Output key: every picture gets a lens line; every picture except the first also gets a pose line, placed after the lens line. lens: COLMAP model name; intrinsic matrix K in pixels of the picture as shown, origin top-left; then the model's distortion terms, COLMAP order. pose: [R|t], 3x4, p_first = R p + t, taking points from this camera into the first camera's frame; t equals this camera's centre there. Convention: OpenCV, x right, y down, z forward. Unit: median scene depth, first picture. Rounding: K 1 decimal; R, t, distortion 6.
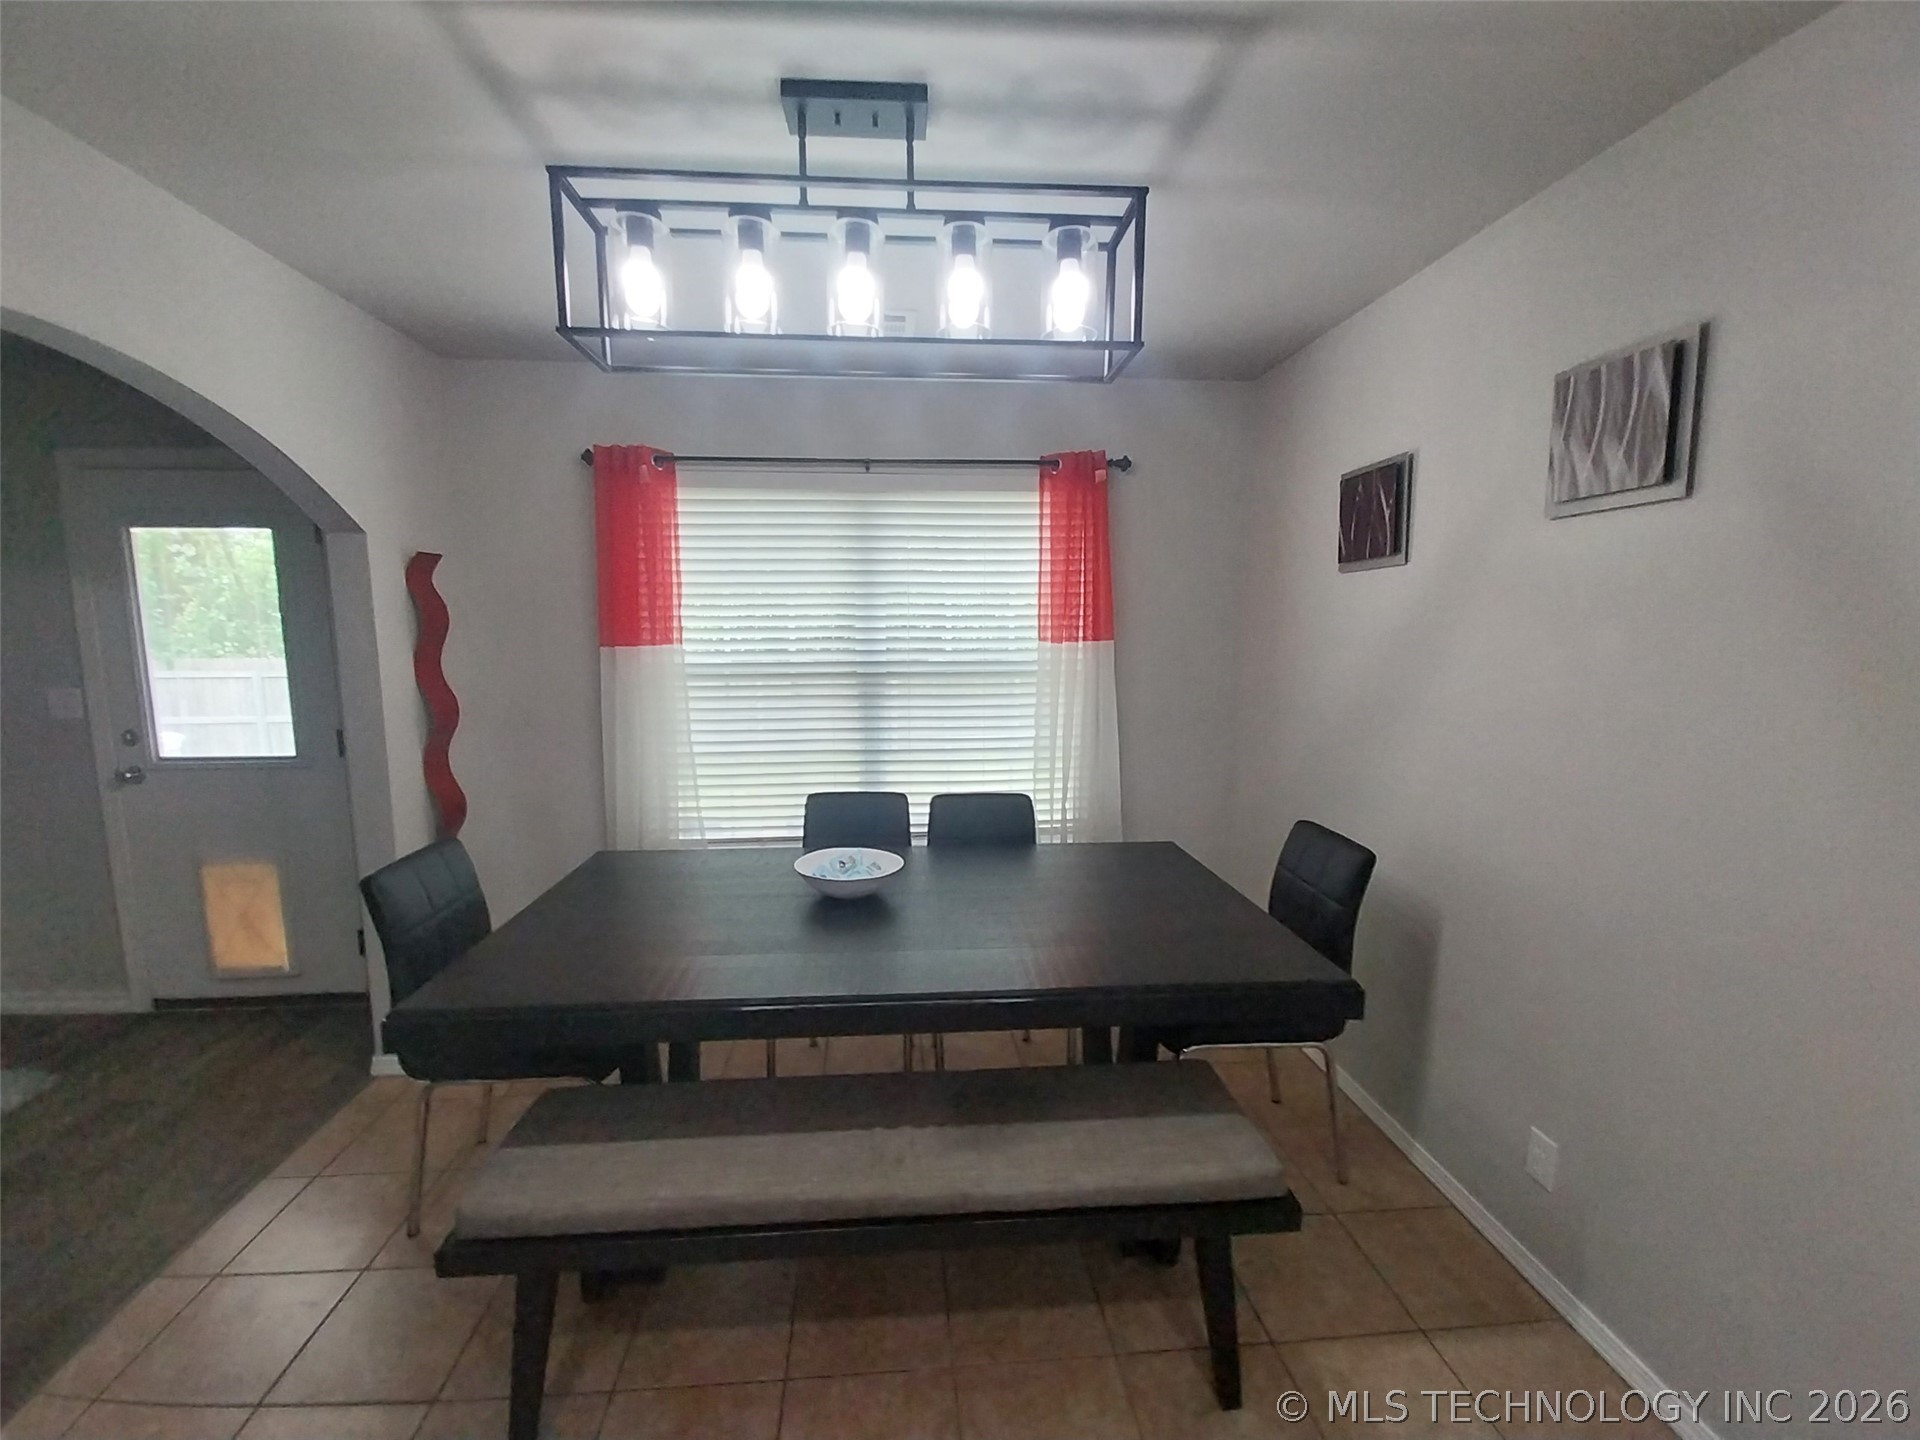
lens RADIAL K [[769.6, 0, 960.0], [0, 769.6, 720.0], [0, 0, 1]] dist [0.002150, -0.017326]
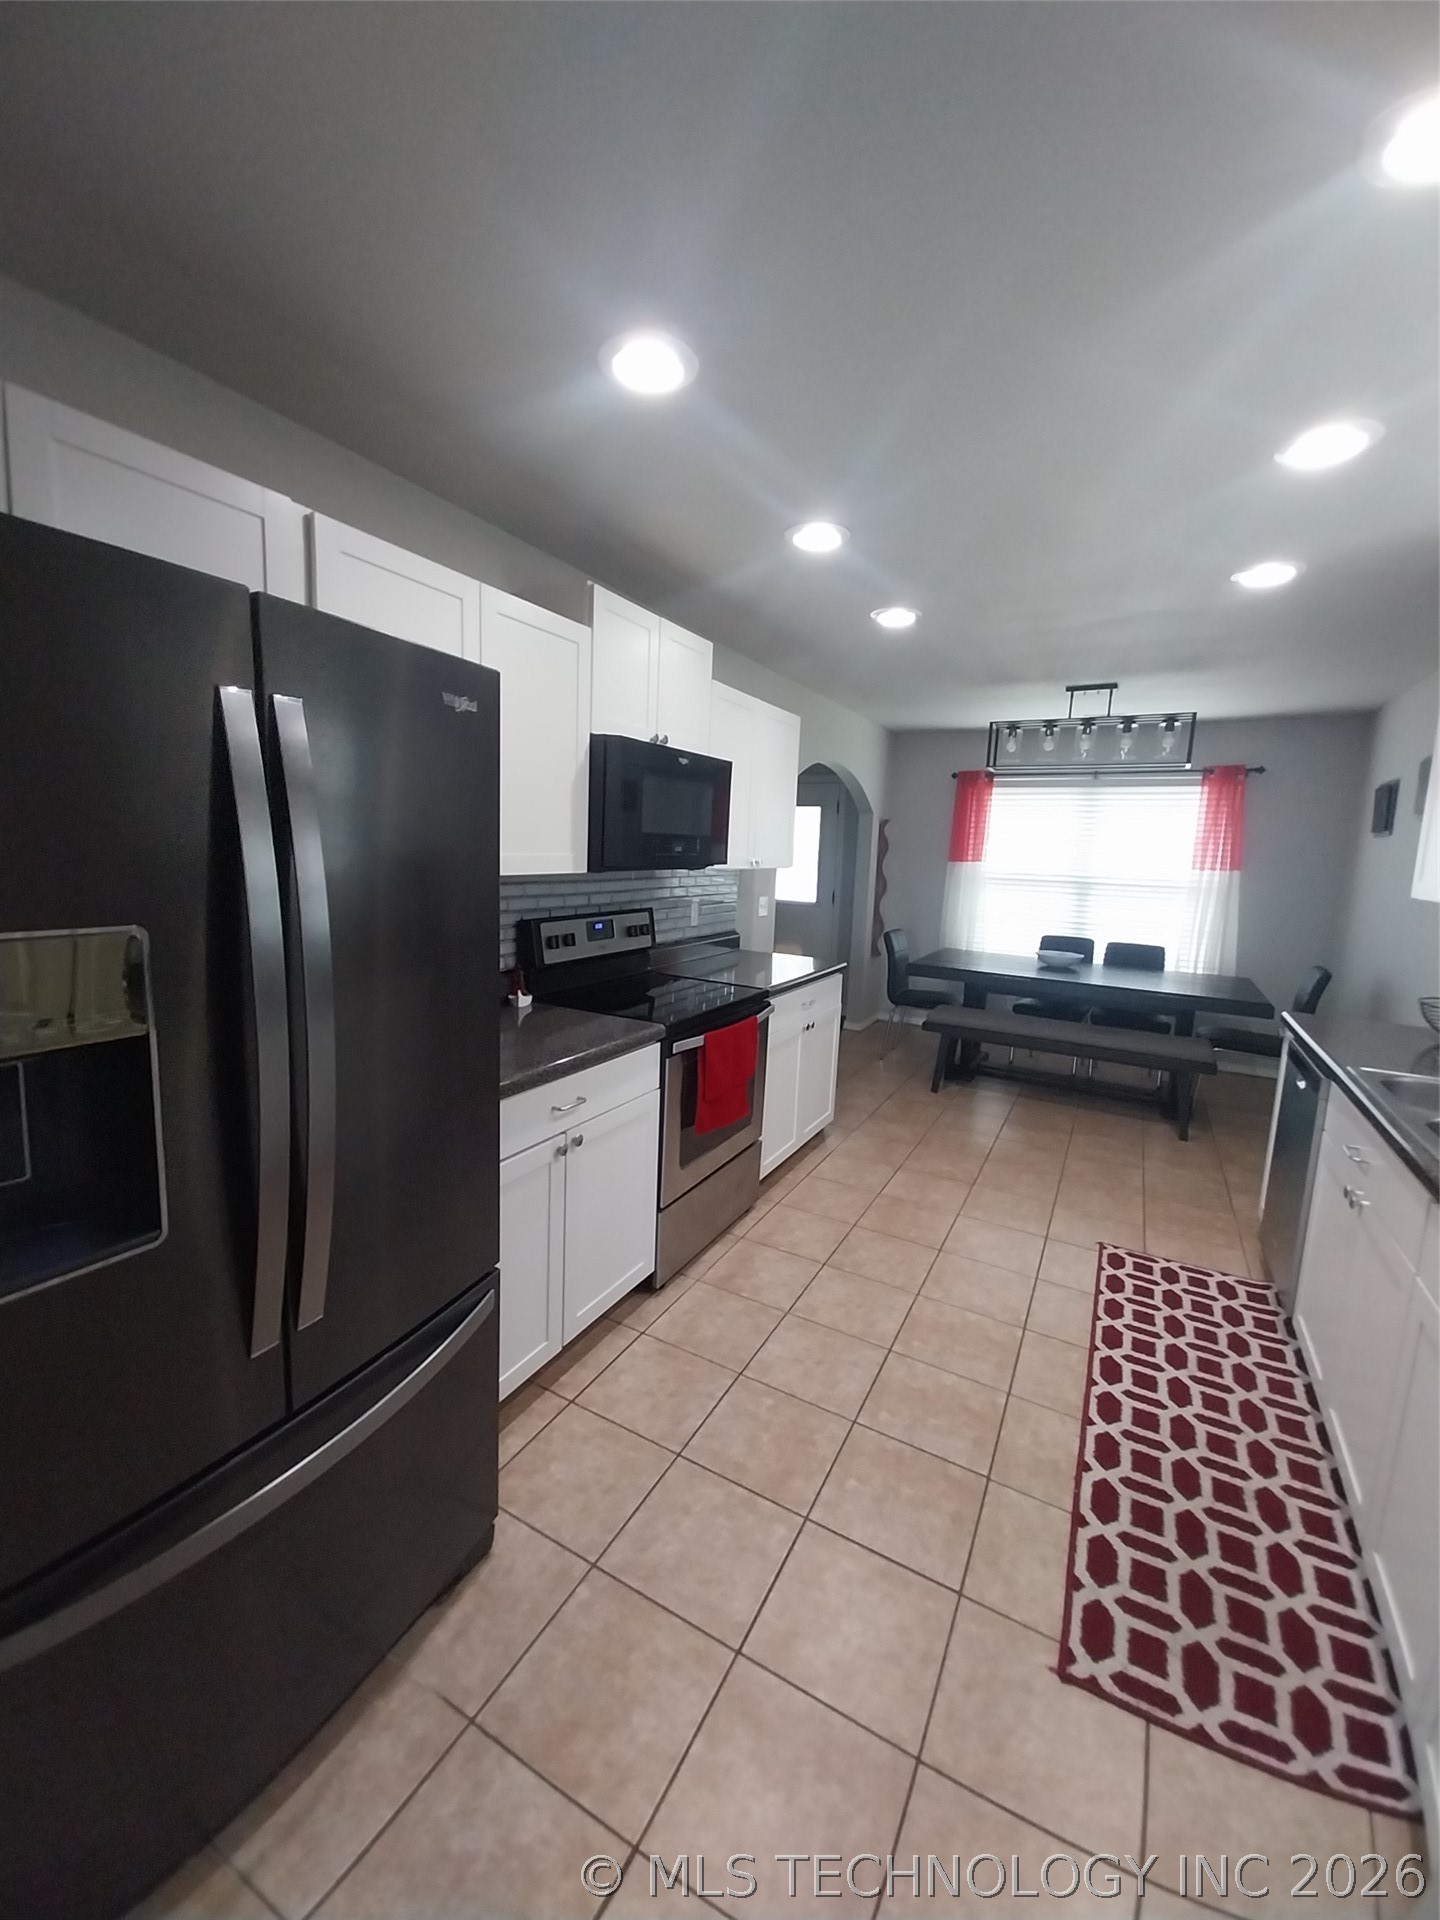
lens RADIAL K [[755.8, 0, 709.3], [0, 755.8, 959.1], [0, 0, 1]] dist [0.021286, -0.015945]
pose [[0.818976, 0.115442, -0.562095, 0.218523], [-0.108778, 0.993026, 0.045455, 0.155052], [0.563422, 0.023917, 0.825823, -1.153217]]
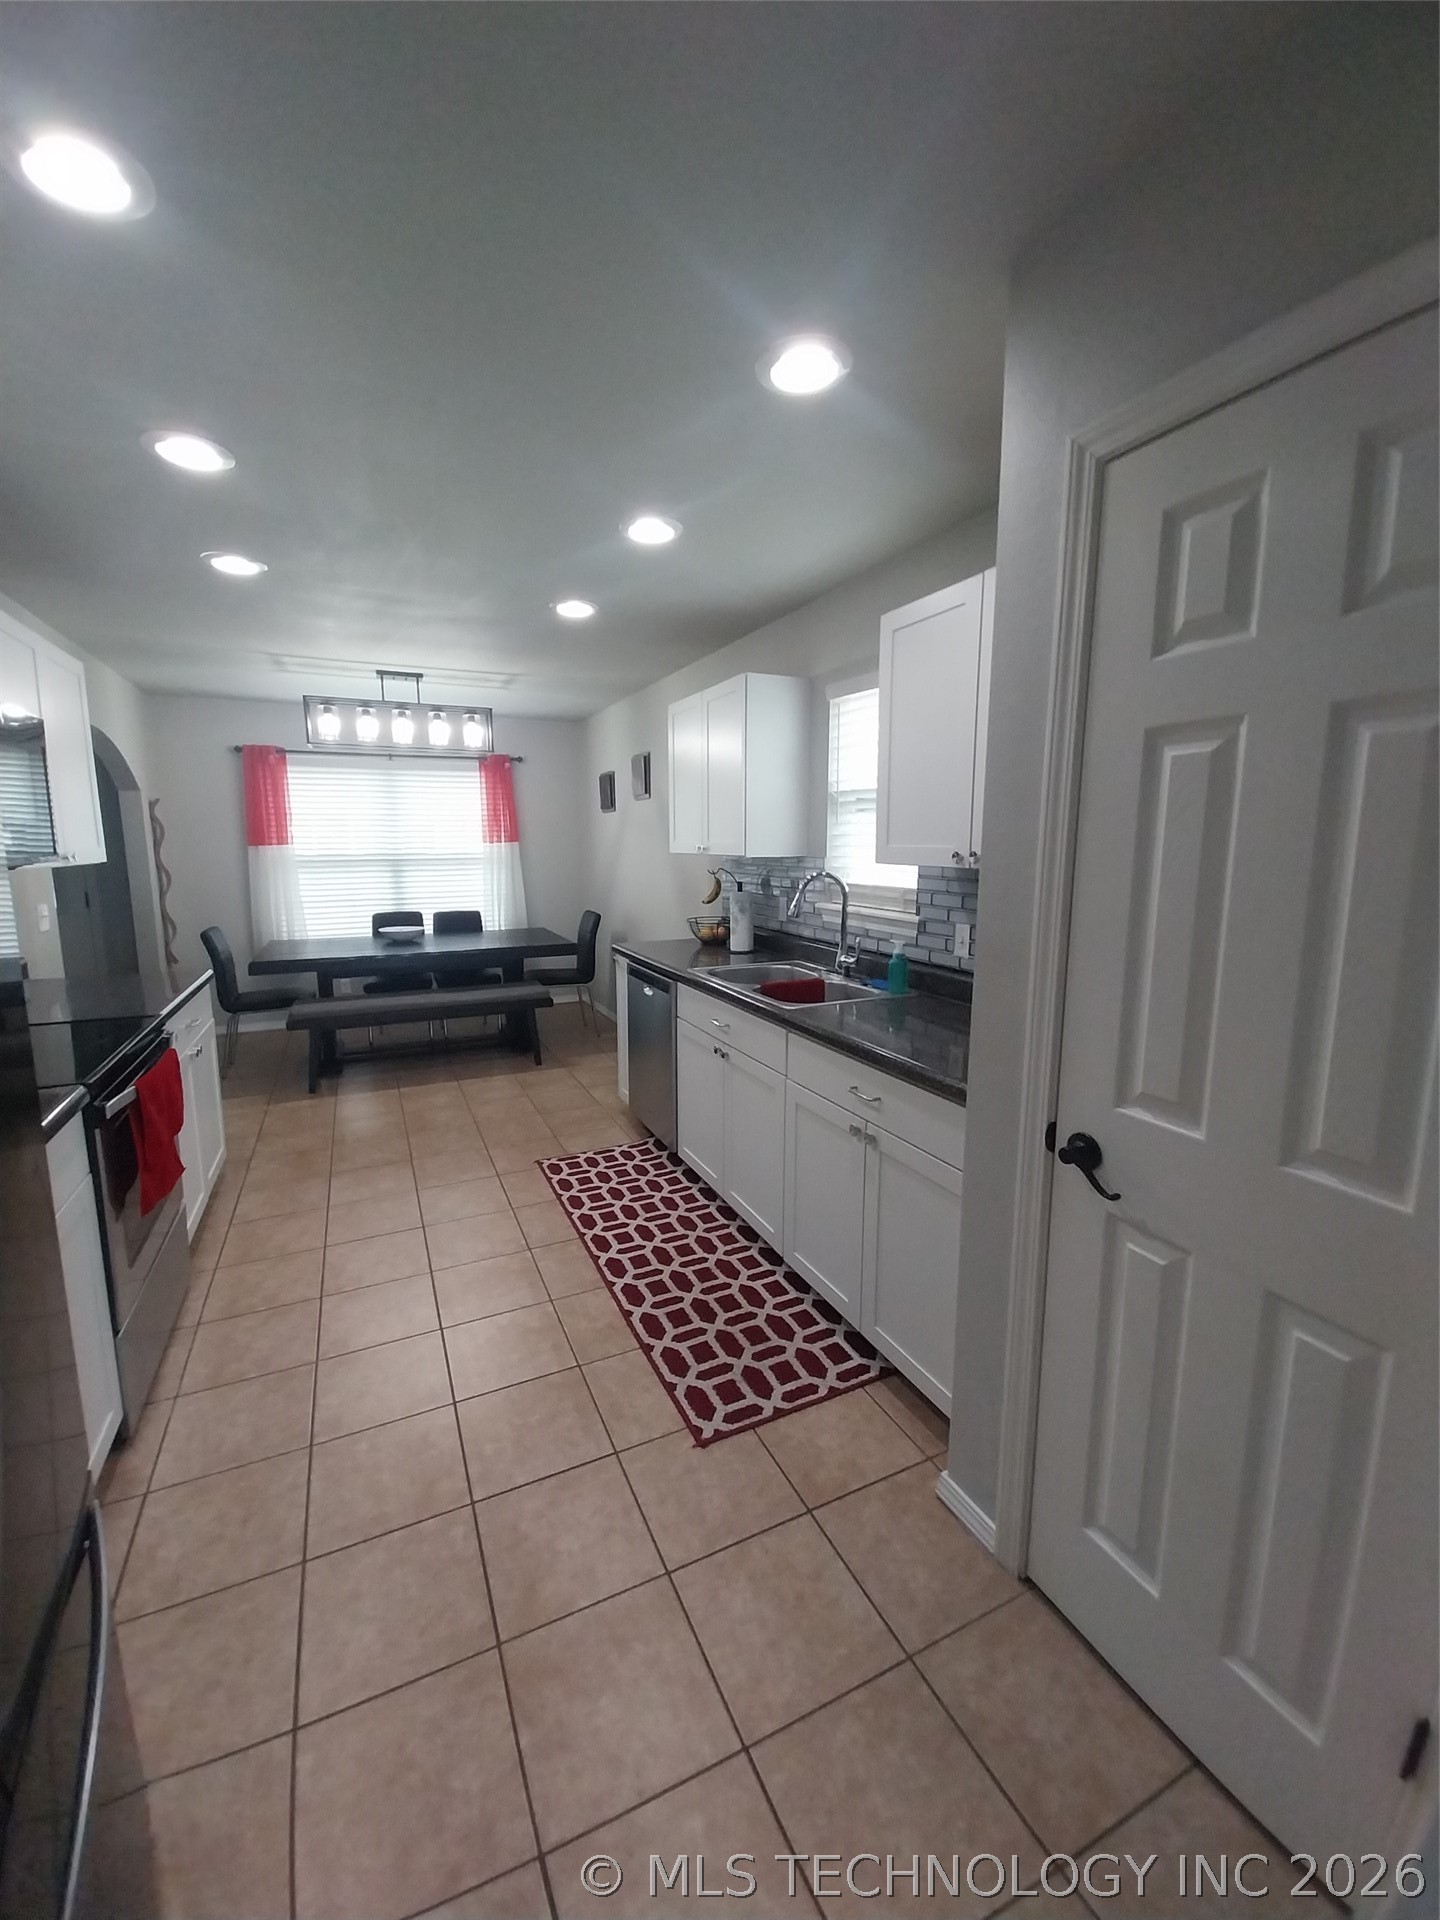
lens RADIAL K [[755.8, 0, 709.3], [0, 755.8, 959.1], [0, 0, 1]] dist [0.021286, -0.015945]
pose [[0.943187, -0.054963, 0.327684, -0.010706], [0.045048, 0.998270, 0.037778, 0.172245], [-0.329193, -0.020870, 0.944032, -1.221624]]
